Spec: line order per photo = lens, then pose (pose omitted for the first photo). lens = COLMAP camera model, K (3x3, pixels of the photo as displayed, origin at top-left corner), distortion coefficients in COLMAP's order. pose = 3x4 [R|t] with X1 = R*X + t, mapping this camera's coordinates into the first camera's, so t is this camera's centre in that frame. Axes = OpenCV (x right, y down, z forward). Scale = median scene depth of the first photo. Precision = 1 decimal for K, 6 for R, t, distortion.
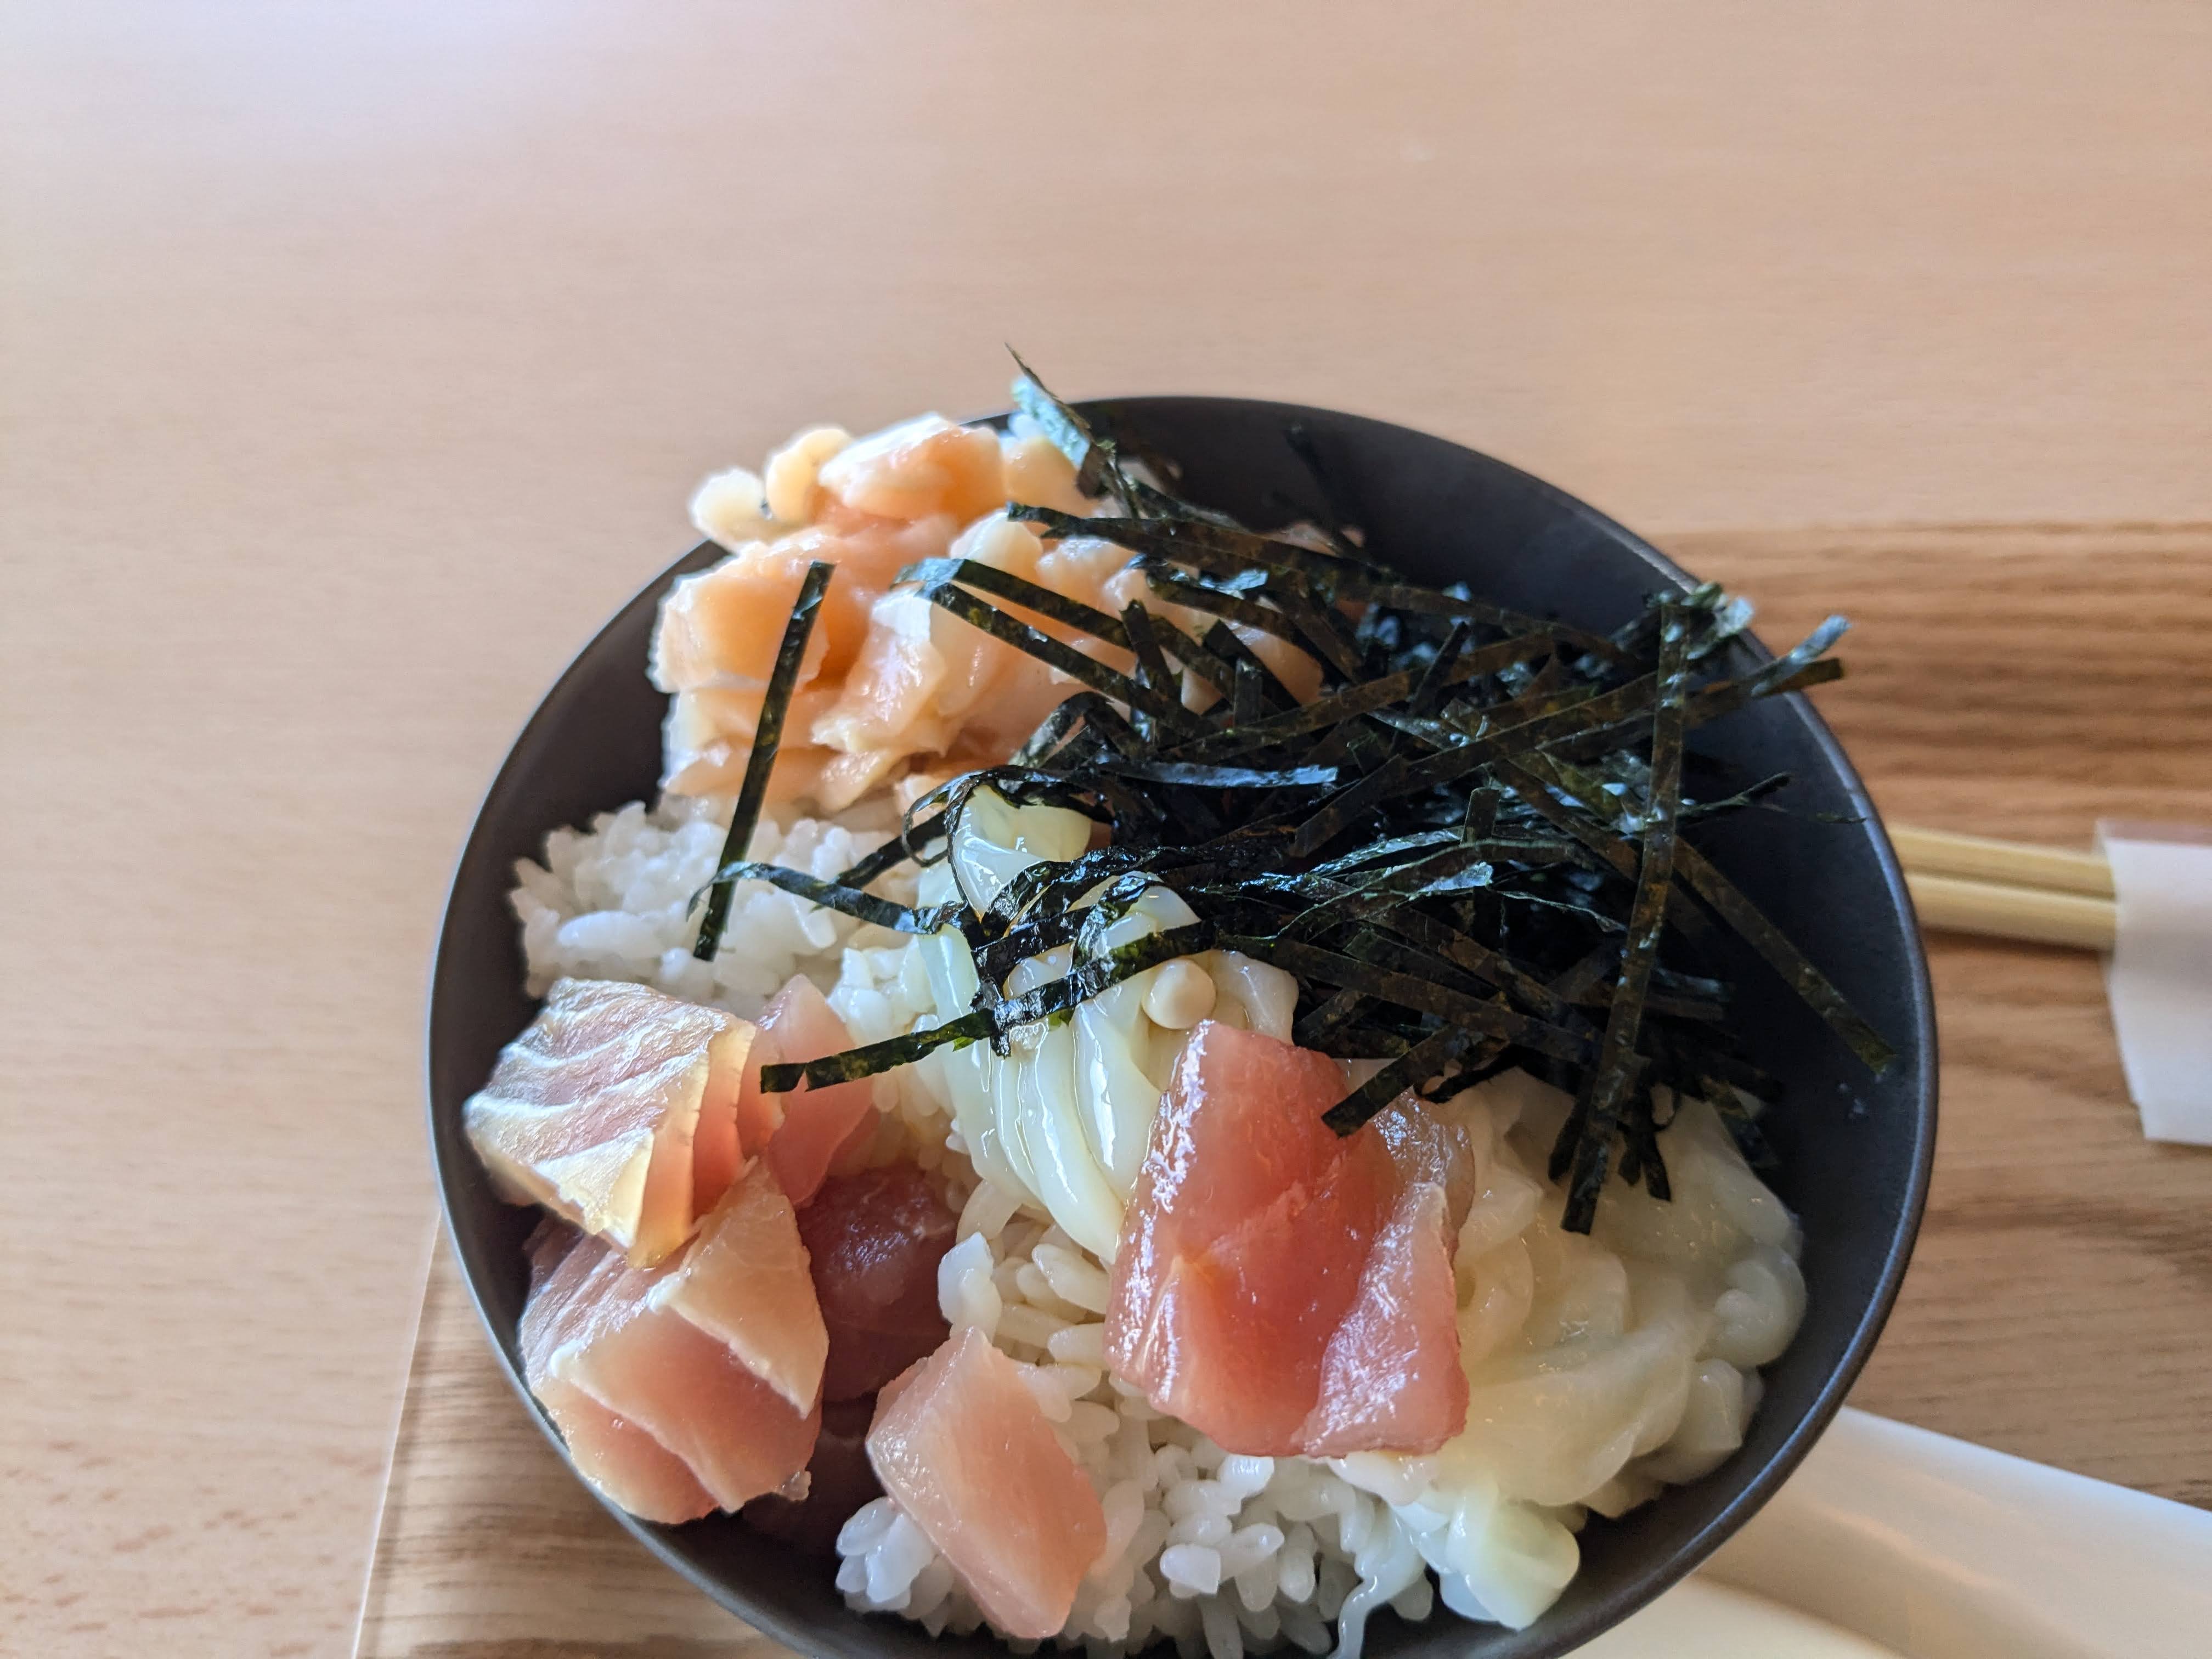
lens RADIAL K [[1759.8, 0, 1103.9], [0, 1759.8, 877.3], [0, 0, 1]] dist [0.001720, 0.000794]
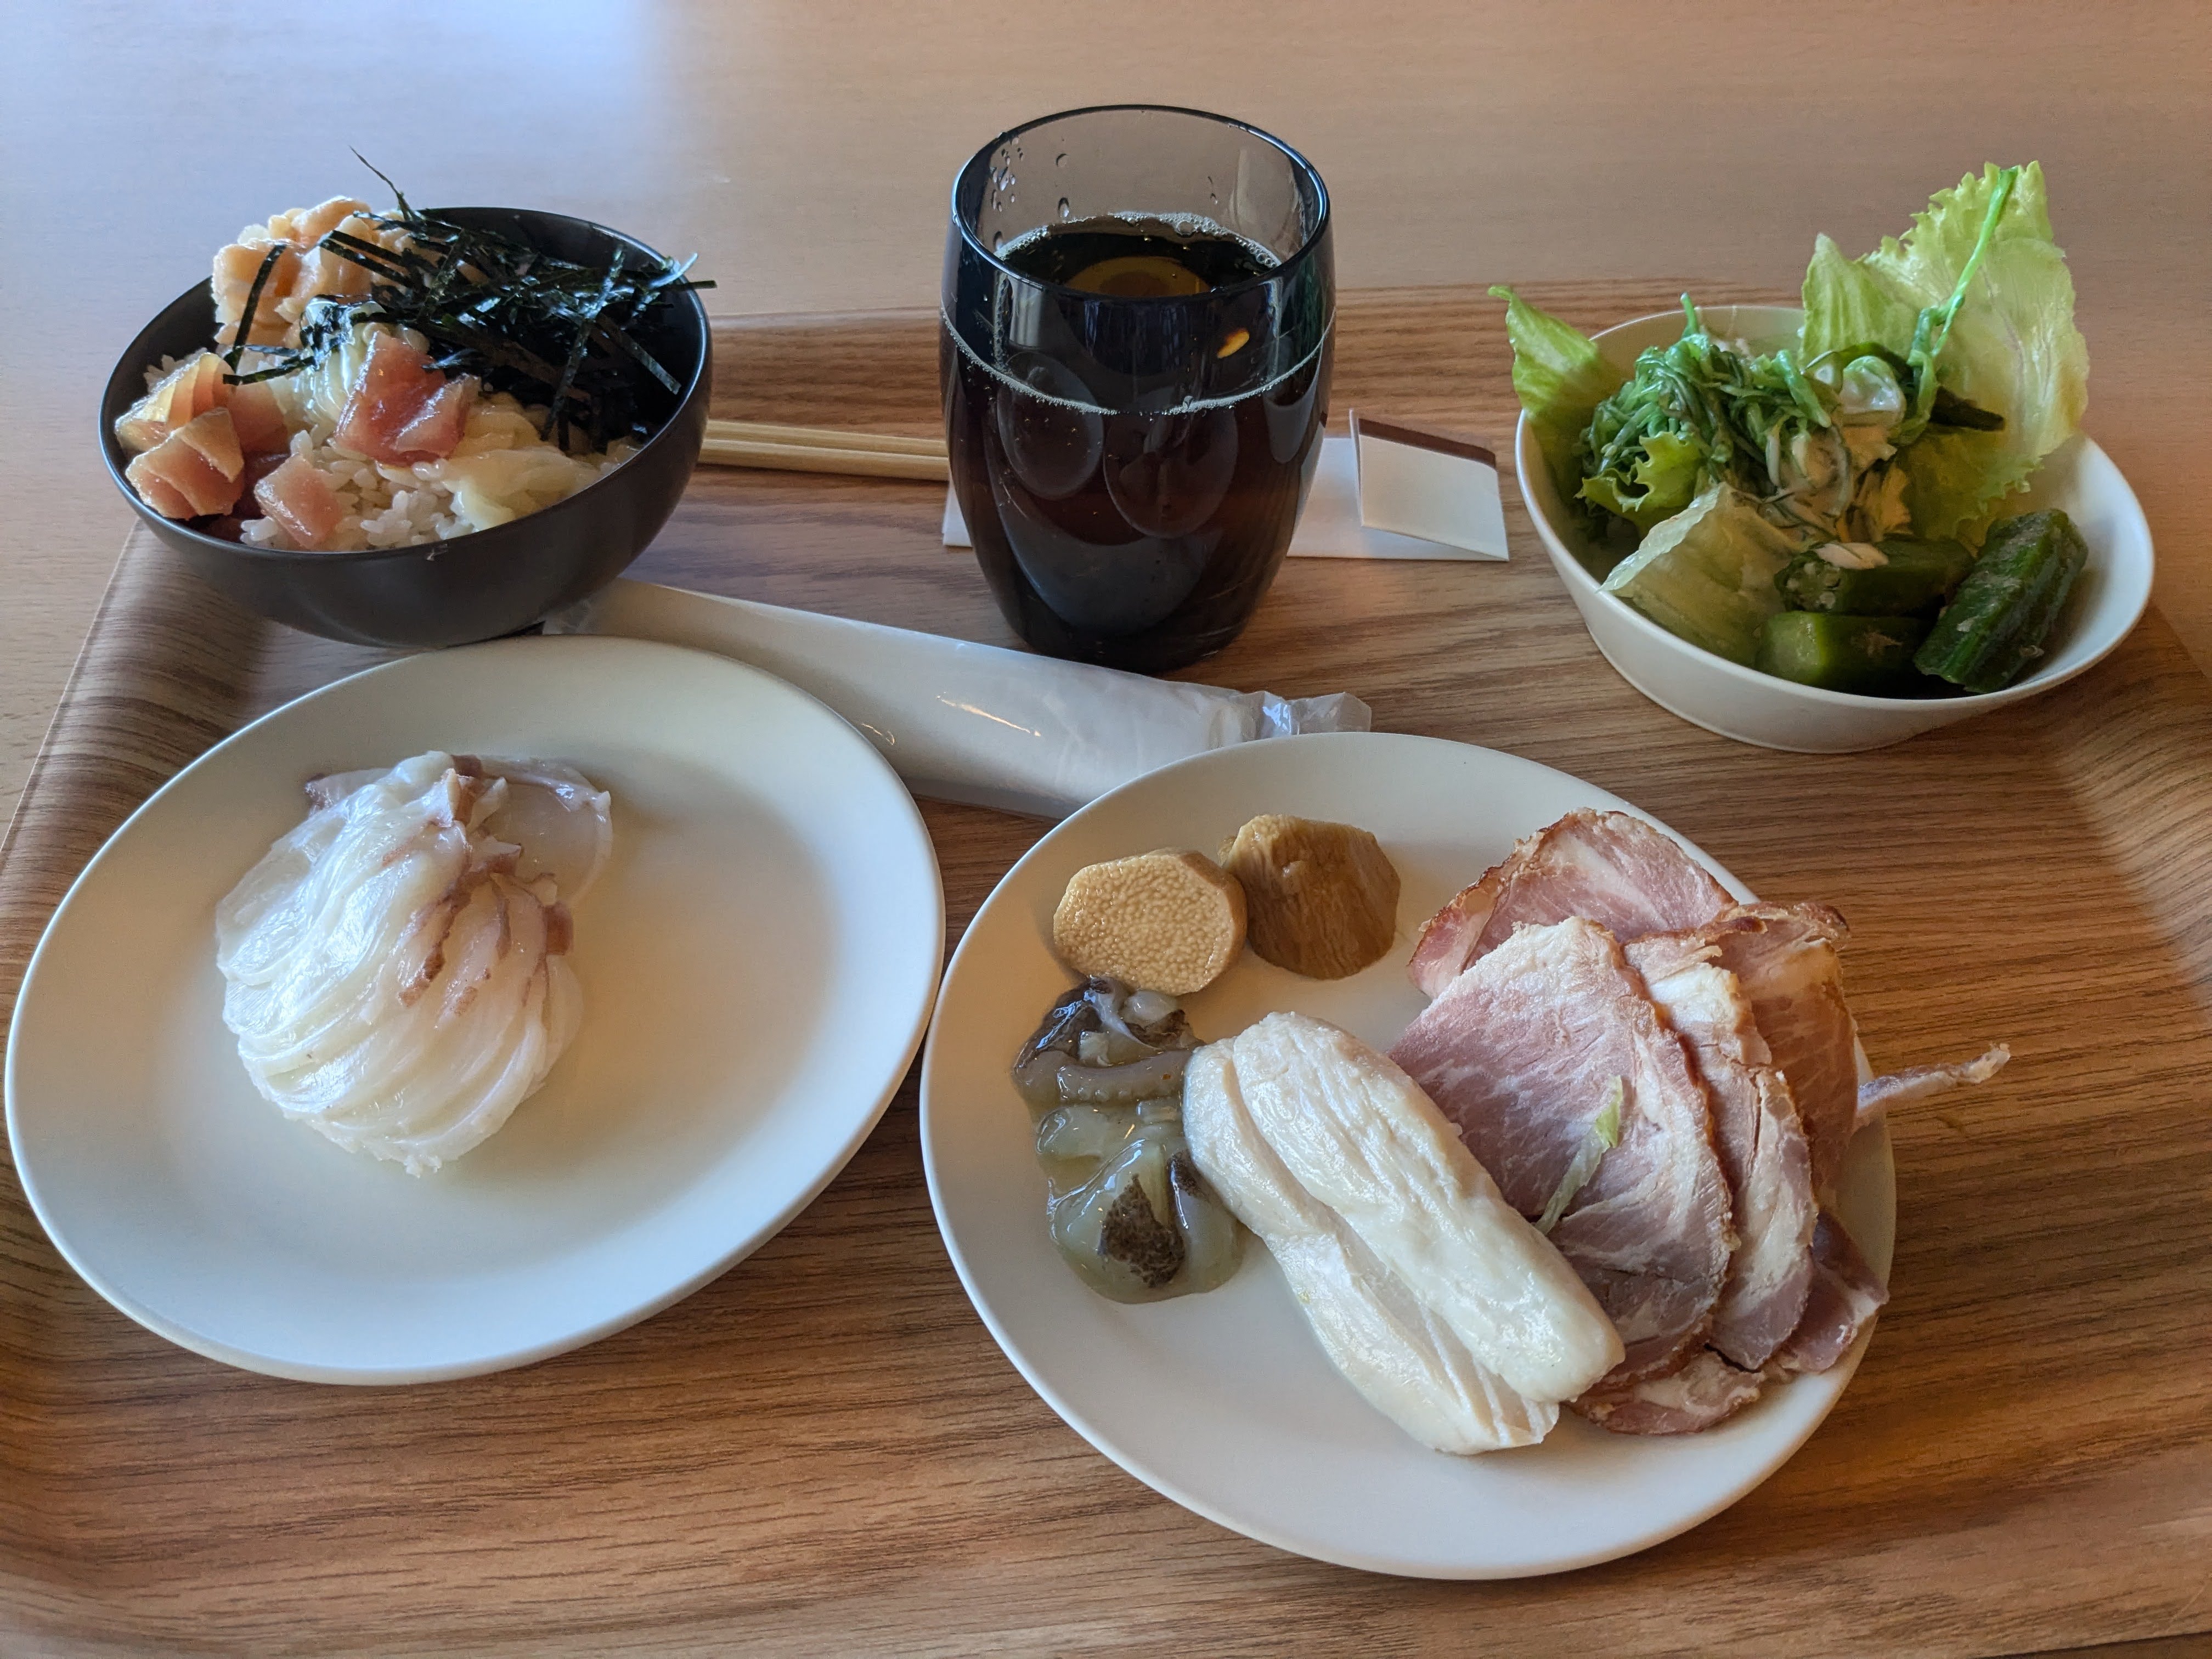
lens RADIAL K [[1759.8, 0, 1103.9], [0, 1759.8, 877.3], [0, 0, 1]] dist [0.001720, 0.000794]
pose [[0.995704, -0.025571, 0.088992, 0.751313], [0.037218, 0.990579, -0.131788, 1.083178], [-0.084784, 0.134534, 0.987275, -1.409503]]
